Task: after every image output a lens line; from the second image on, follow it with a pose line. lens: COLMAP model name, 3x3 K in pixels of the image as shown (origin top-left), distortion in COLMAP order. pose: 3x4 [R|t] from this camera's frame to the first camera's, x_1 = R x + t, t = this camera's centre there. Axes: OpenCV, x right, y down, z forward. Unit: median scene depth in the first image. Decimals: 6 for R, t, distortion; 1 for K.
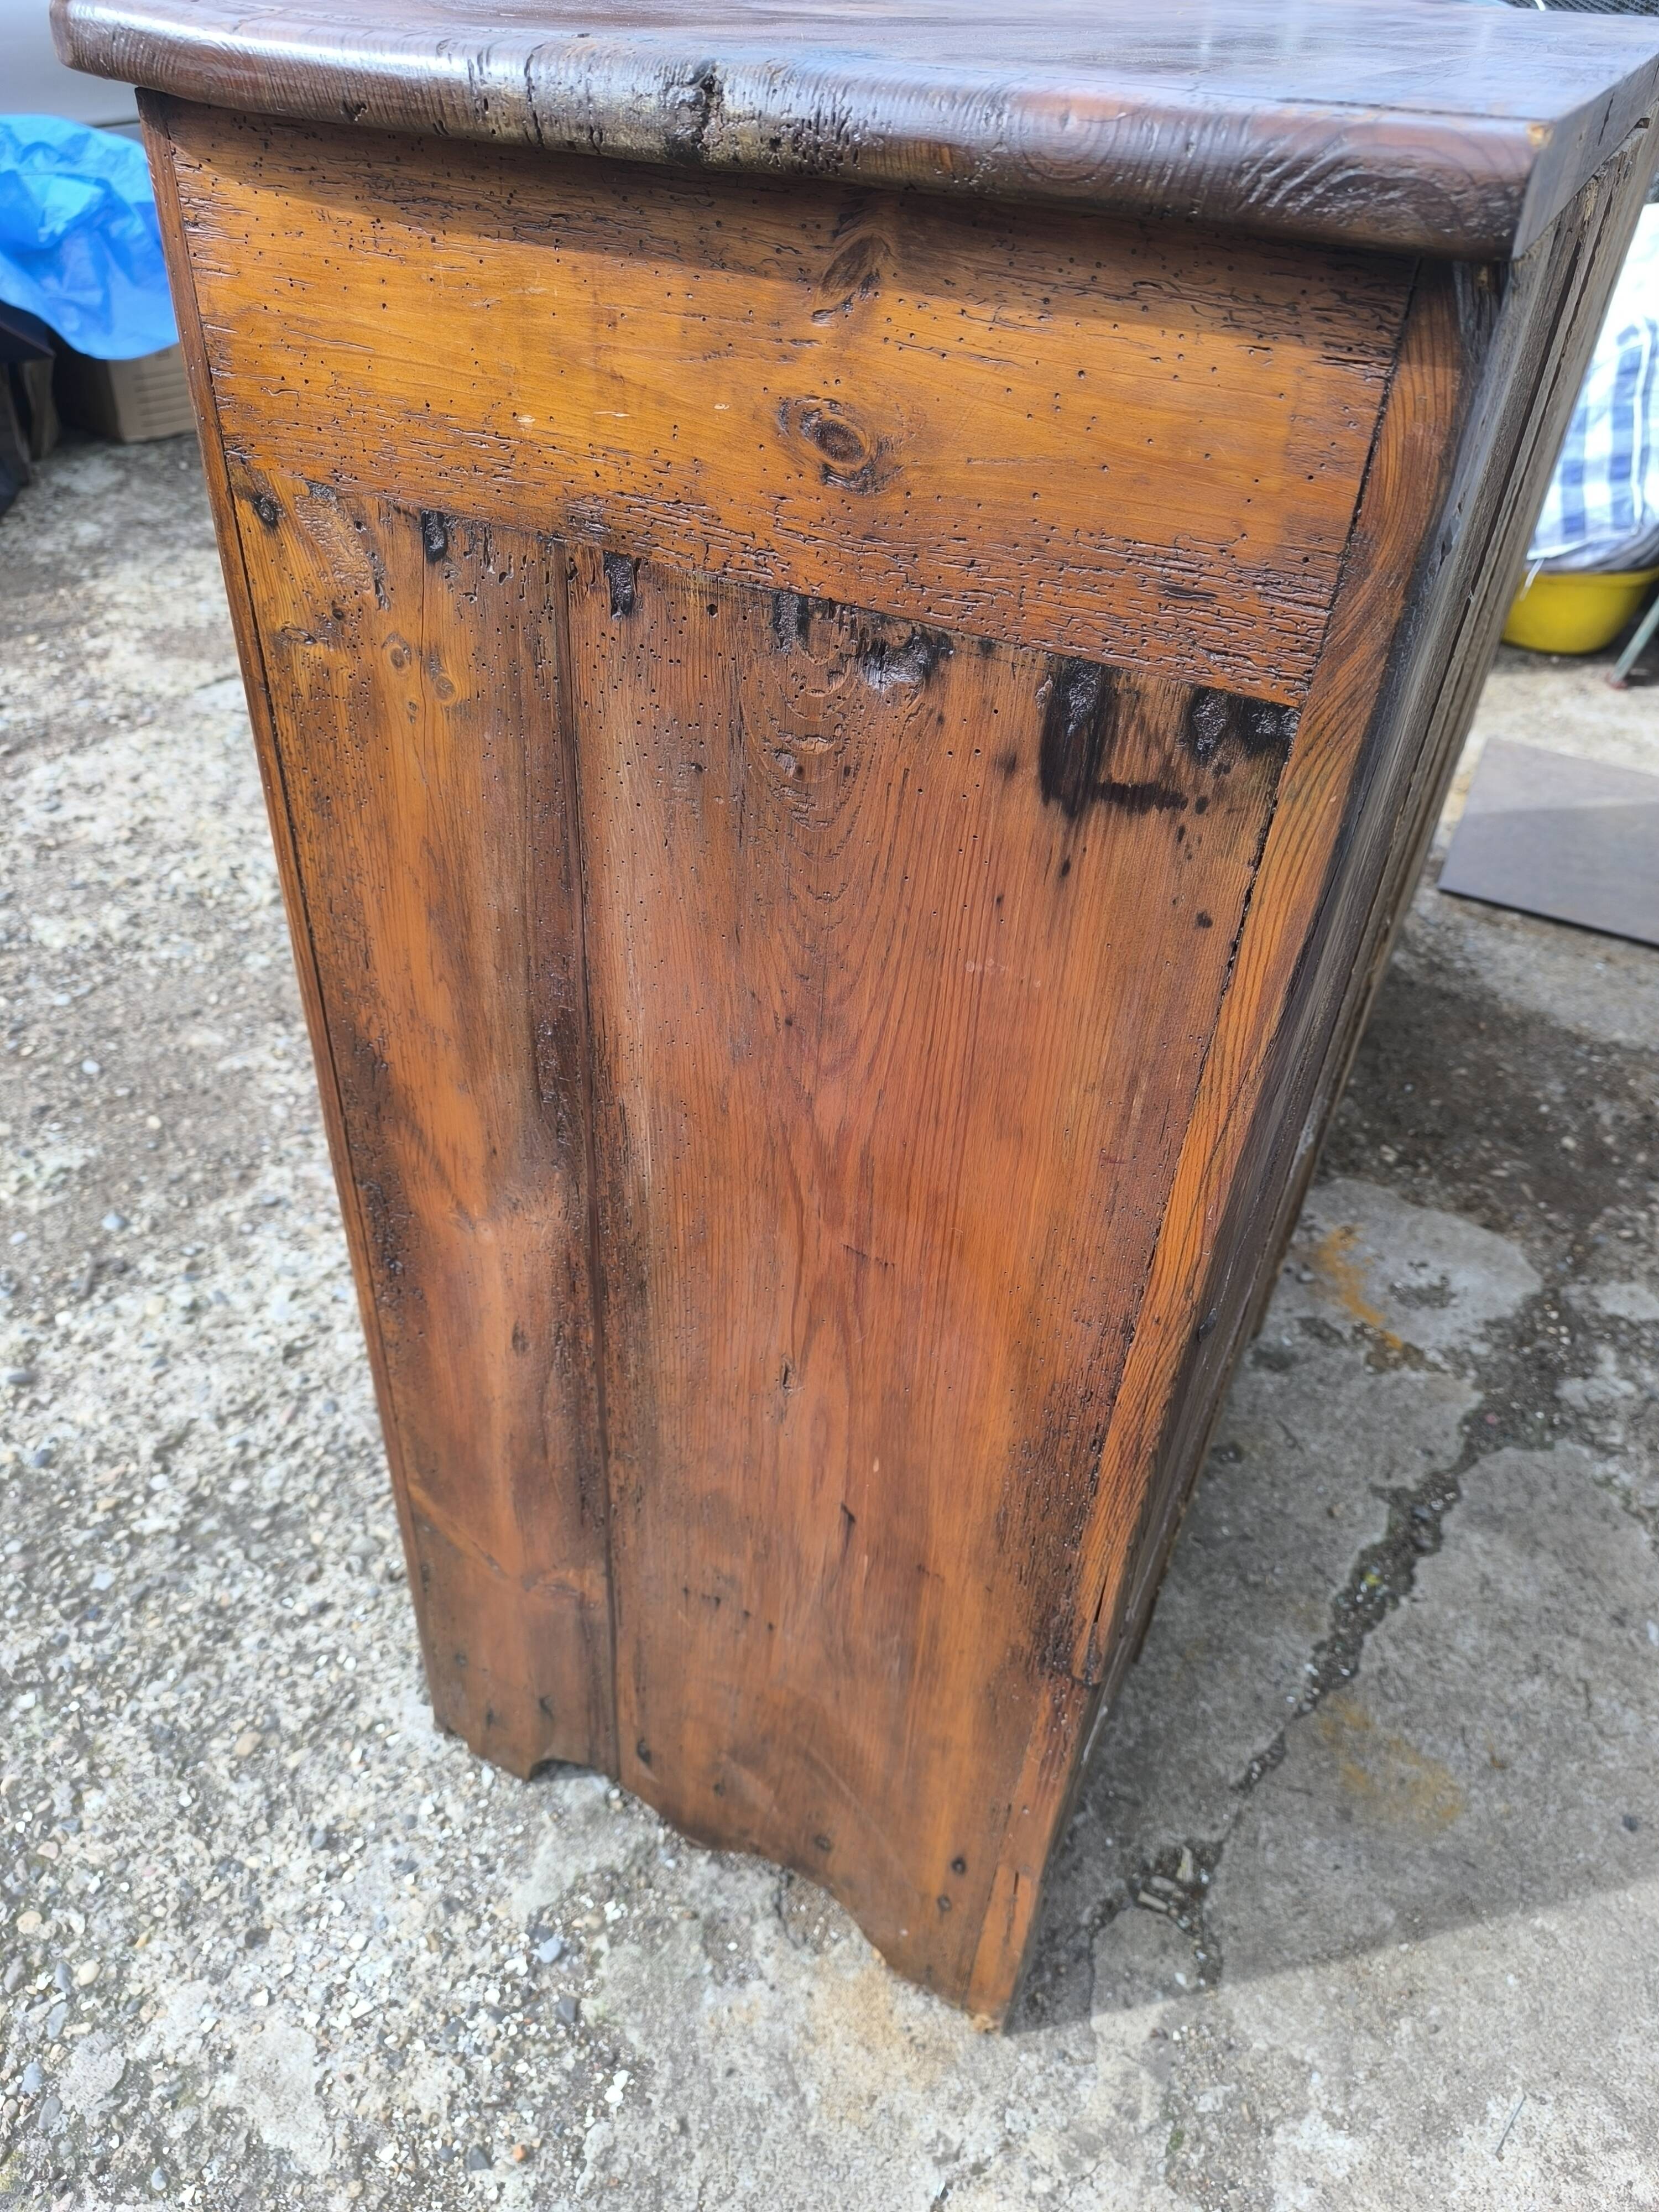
lens RADIAL K [[1510.6, 0, 810.1], [0, 1510.6, 1132.9], [0, 0, 1]] dist [0.037758, -0.042402]
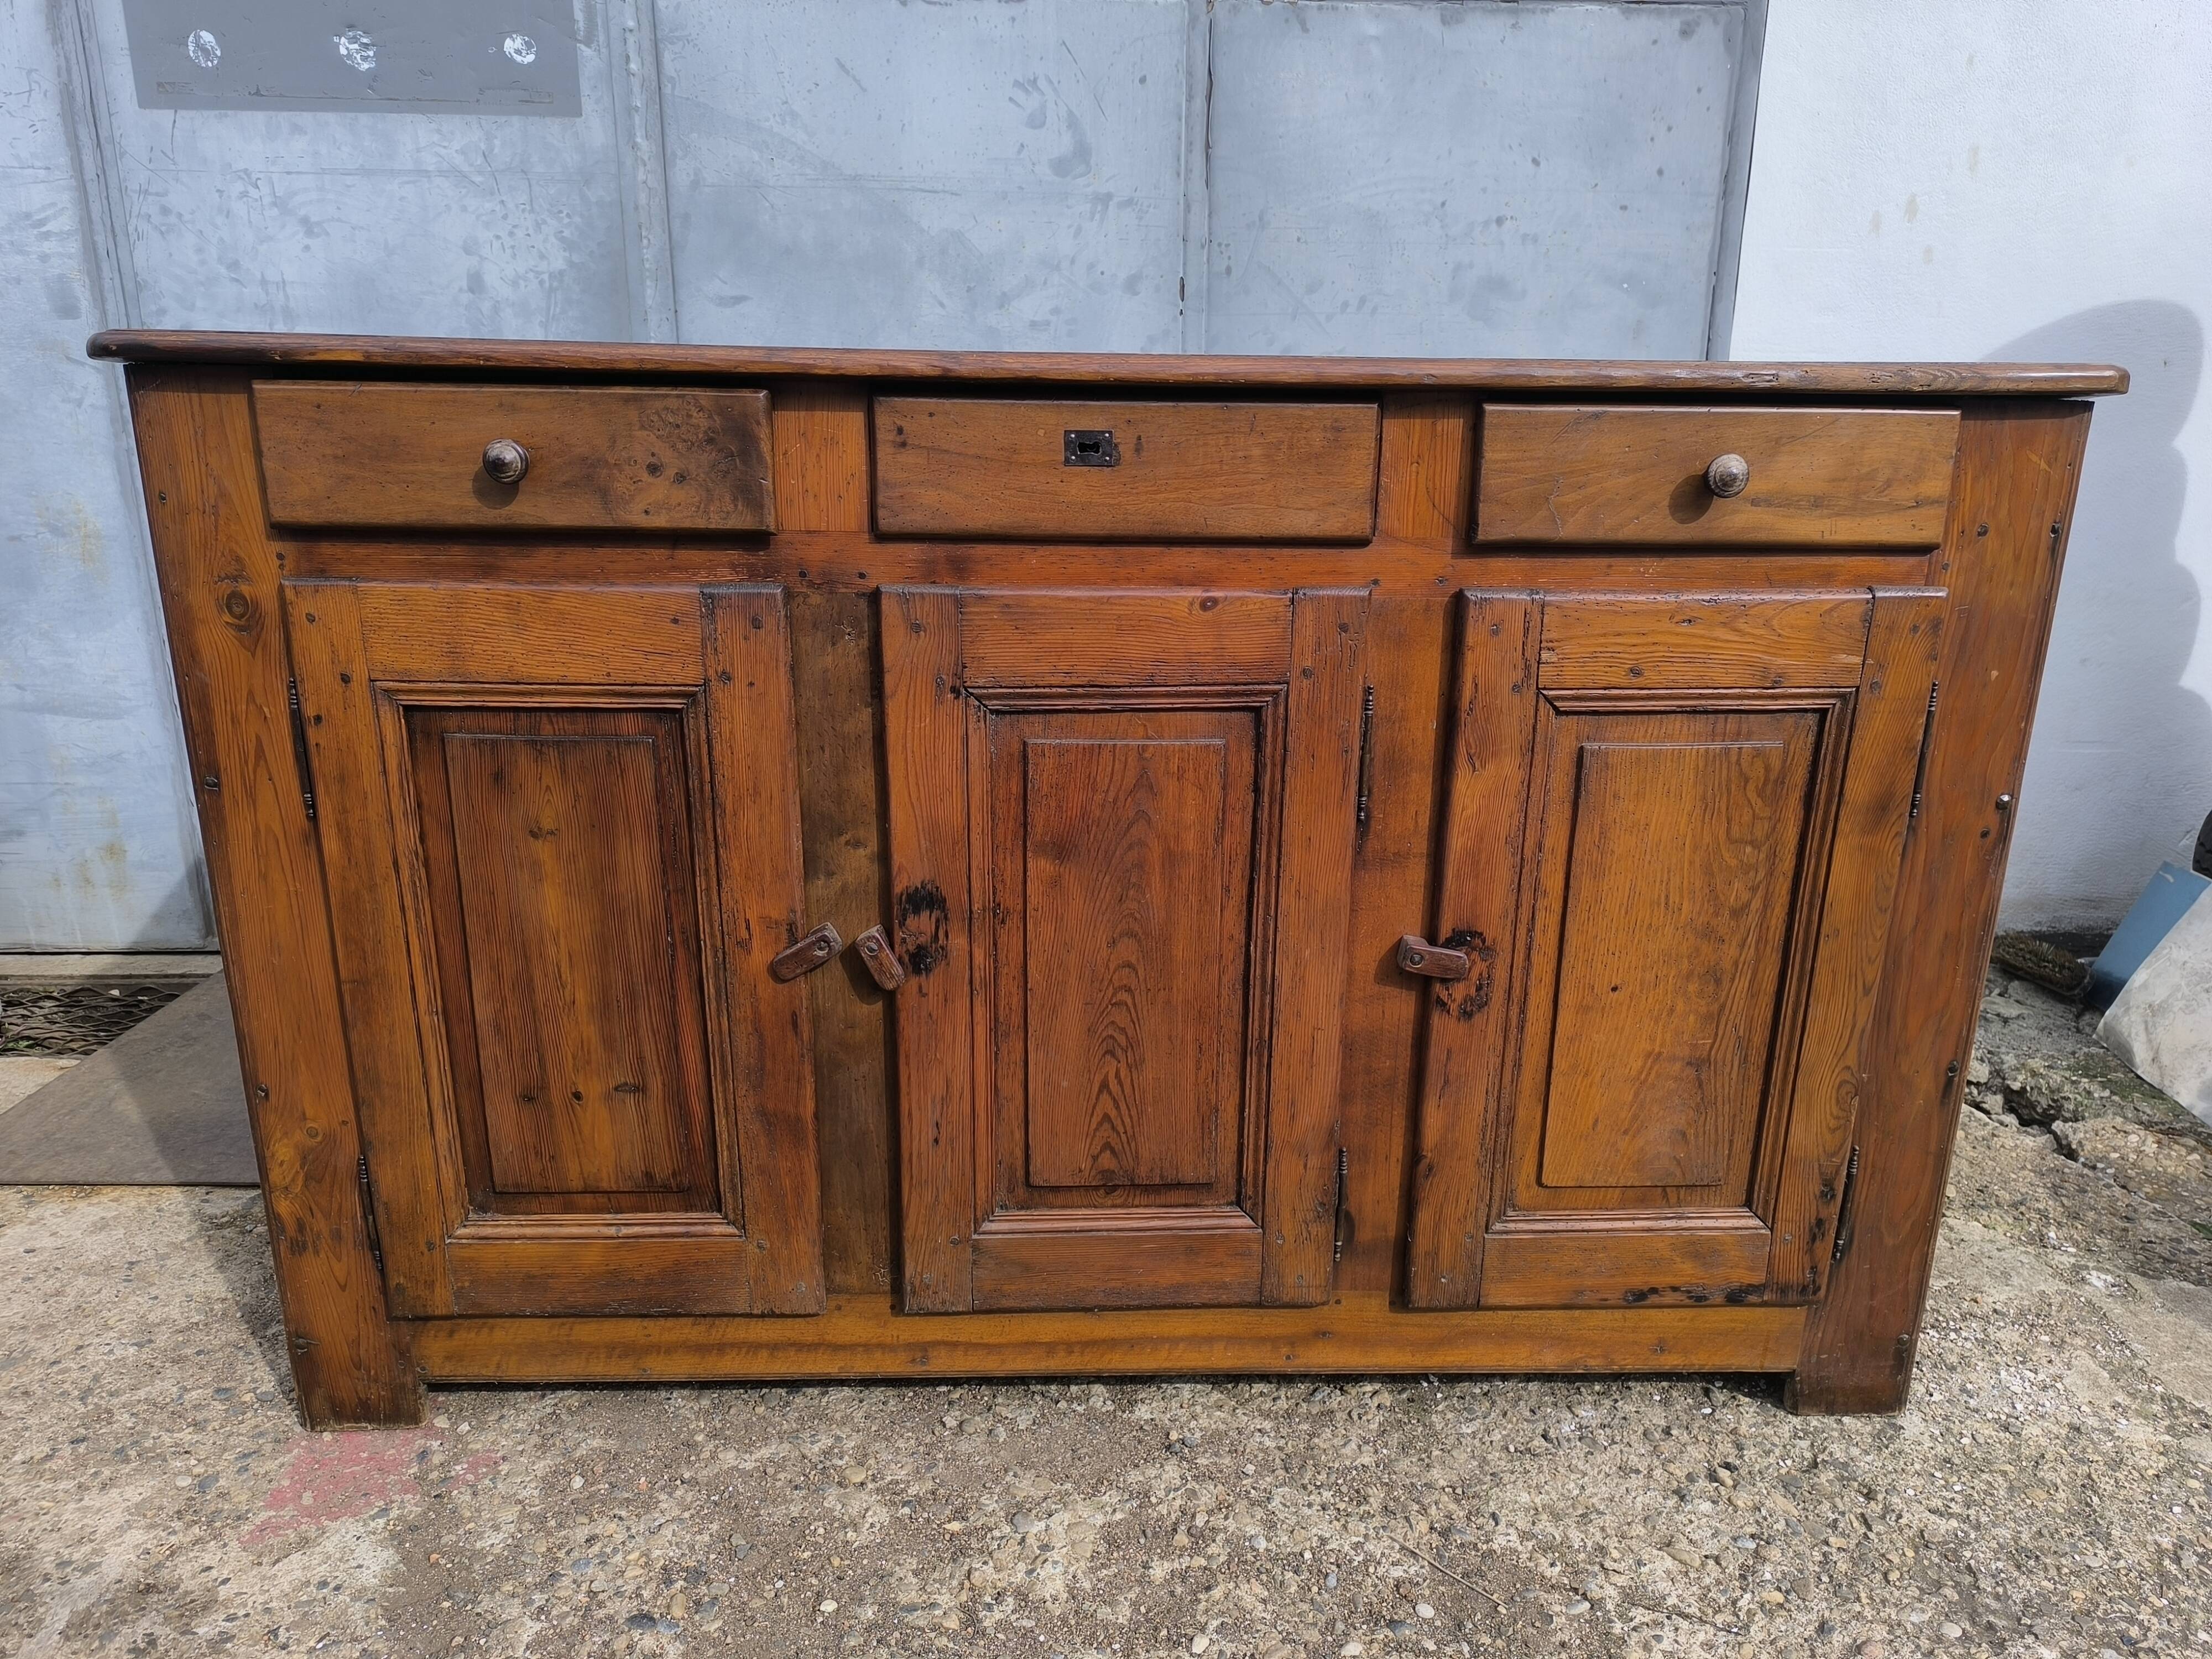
lens RADIAL K [[1510.6, 0, 1137.6], [0, 1510.6, 839.4], [0, 0, 1]] dist [0.037758, -0.042402]
pose [[-0.462186, -0.312604, 0.829857, -0.958550], [0.519248, 0.663204, 0.539020, -1.125352], [-0.718864, 0.680029, -0.144204, 1.412511]]
